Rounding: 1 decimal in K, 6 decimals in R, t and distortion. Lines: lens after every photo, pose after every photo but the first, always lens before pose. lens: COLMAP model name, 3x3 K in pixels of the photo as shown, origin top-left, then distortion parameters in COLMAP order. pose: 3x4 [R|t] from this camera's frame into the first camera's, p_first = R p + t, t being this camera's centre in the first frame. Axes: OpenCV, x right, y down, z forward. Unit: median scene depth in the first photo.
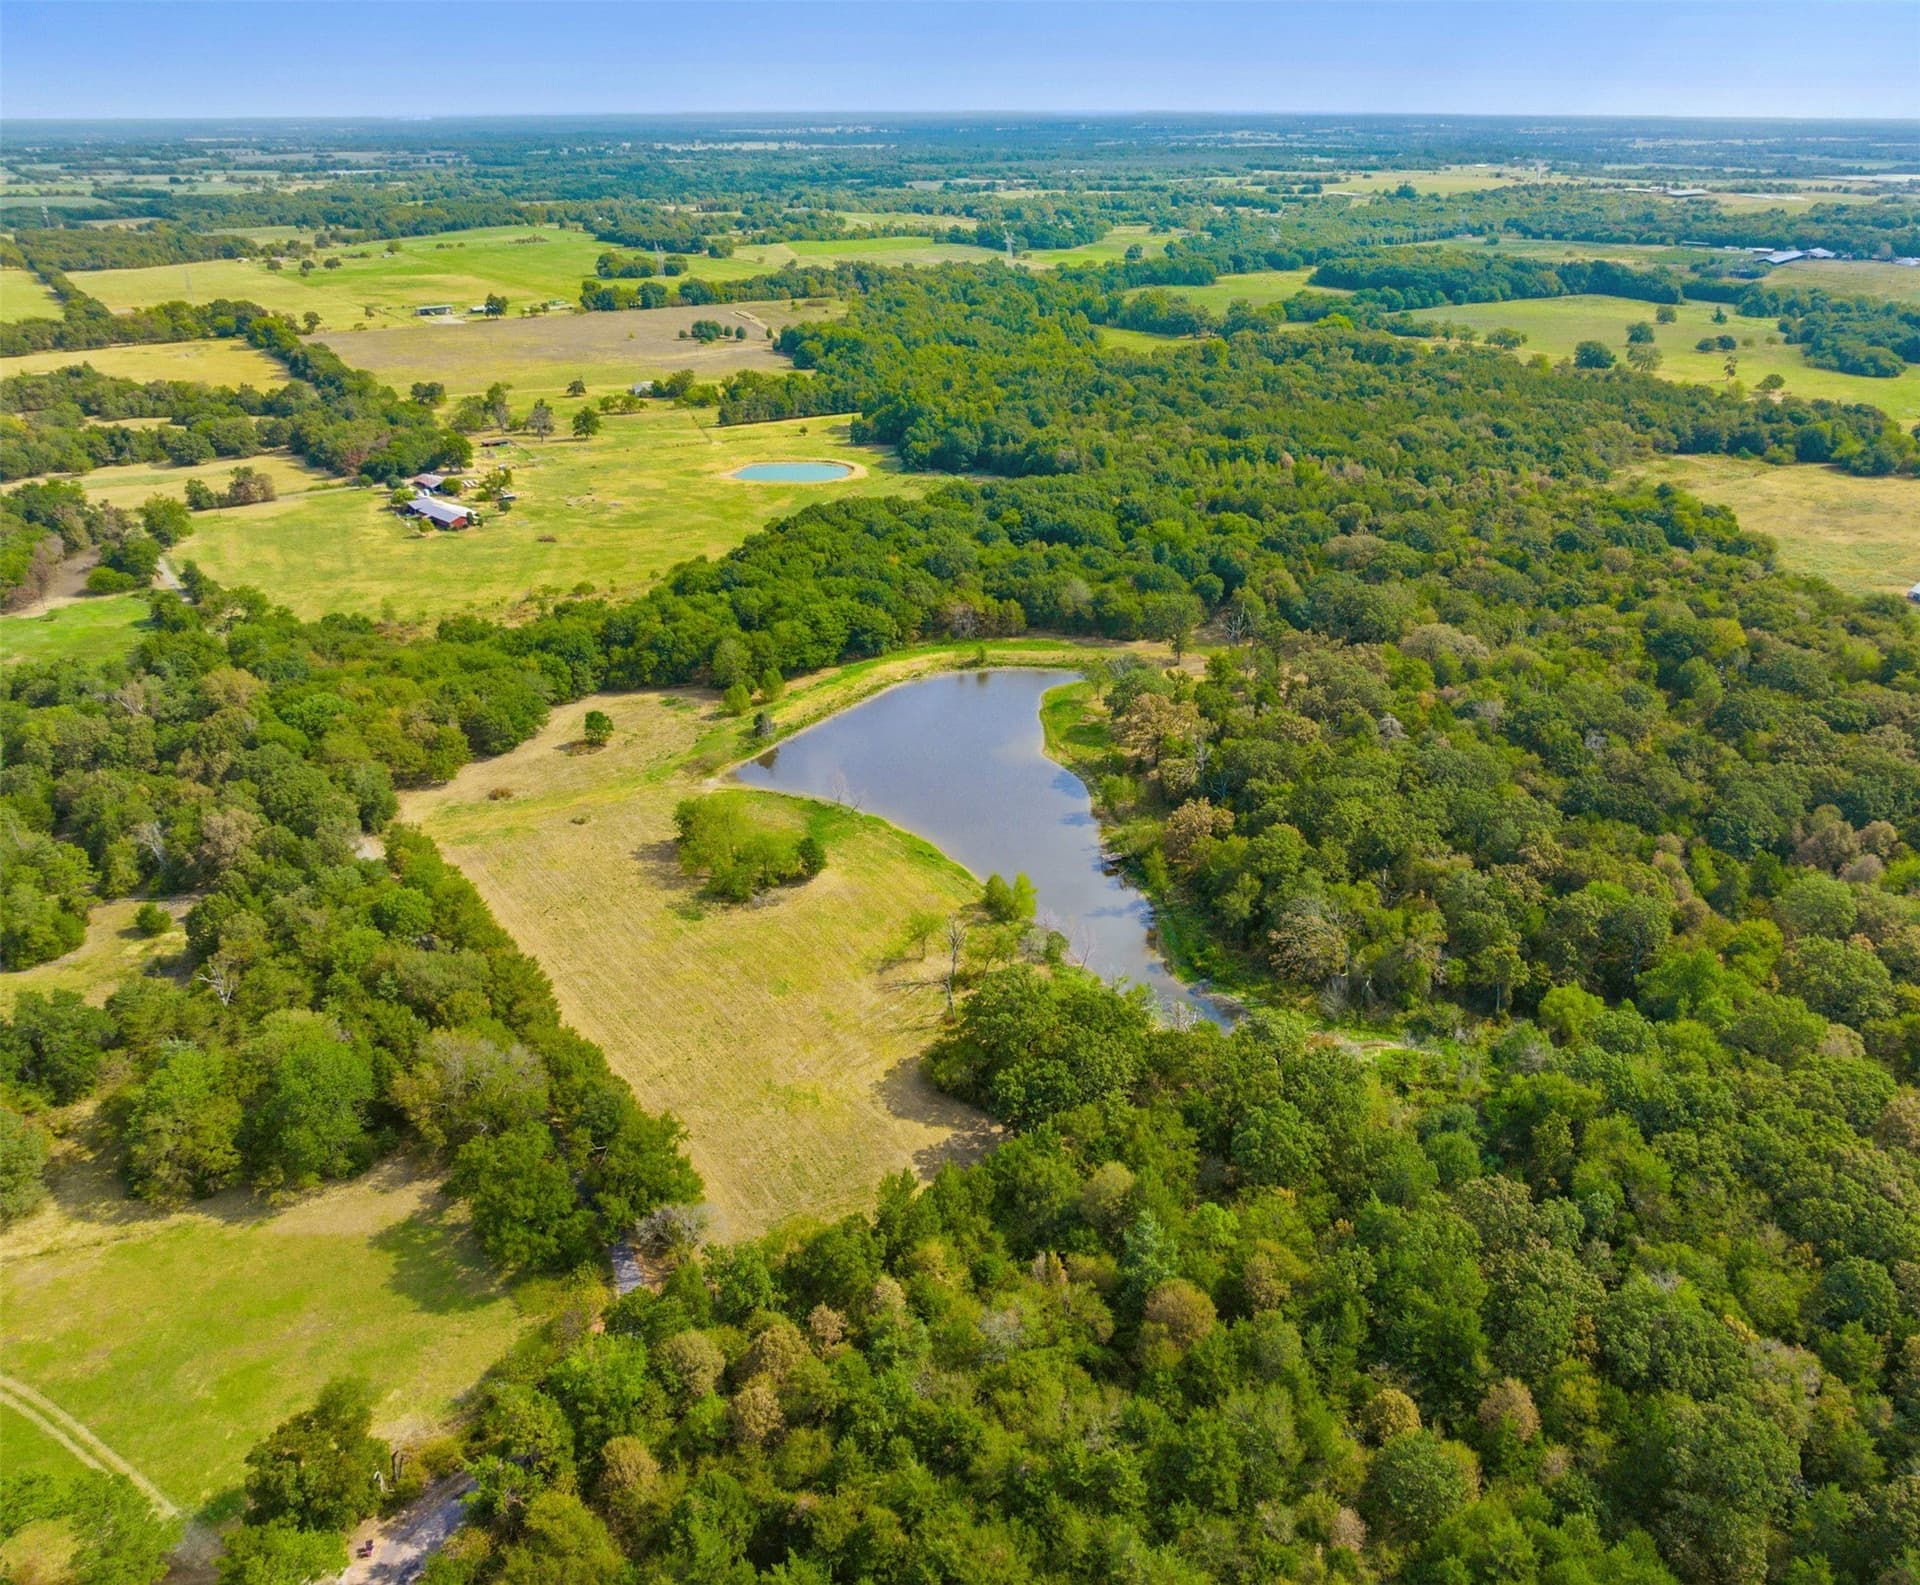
lens RADIAL K [[1295.0, 0, 960.0], [0, 1295.0, 792.5], [0, 0, 1]] dist [-0.001823, -0.000382]
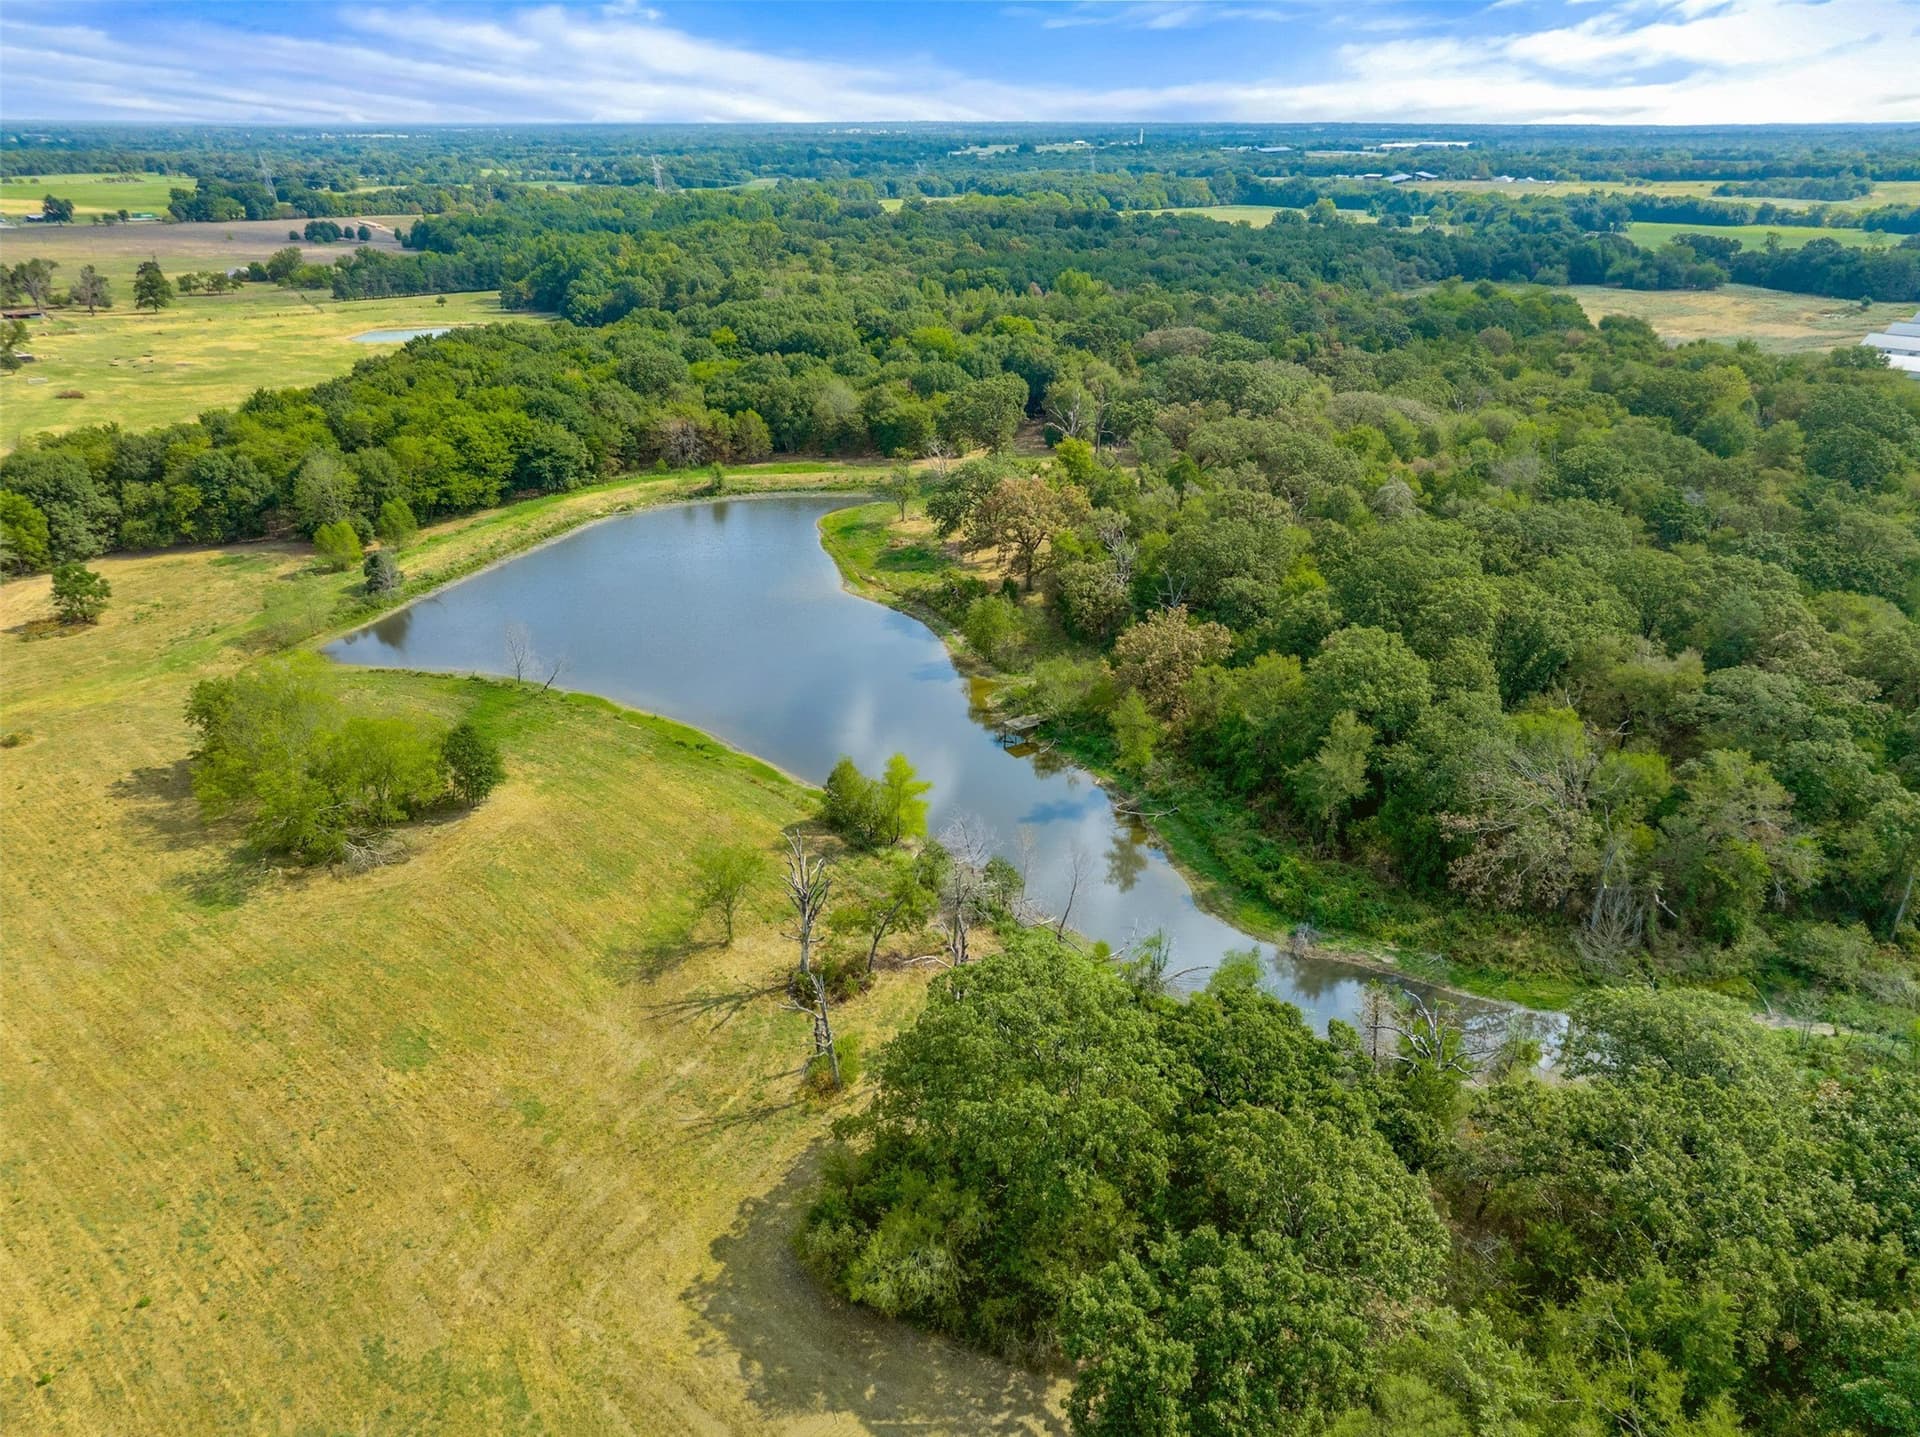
lens RADIAL K [[1306.6, 0, 960.0], [0, 1306.6, 718.5], [0, 0, 1]] dist [-0.004431, 0.003980]
pose [[0.970058, -0.072691, 0.231739, -0.029370], [0.073017, 0.997305, 0.007180, 0.027656], [-0.231637, 0.009955, 0.972751, 0.290084]]
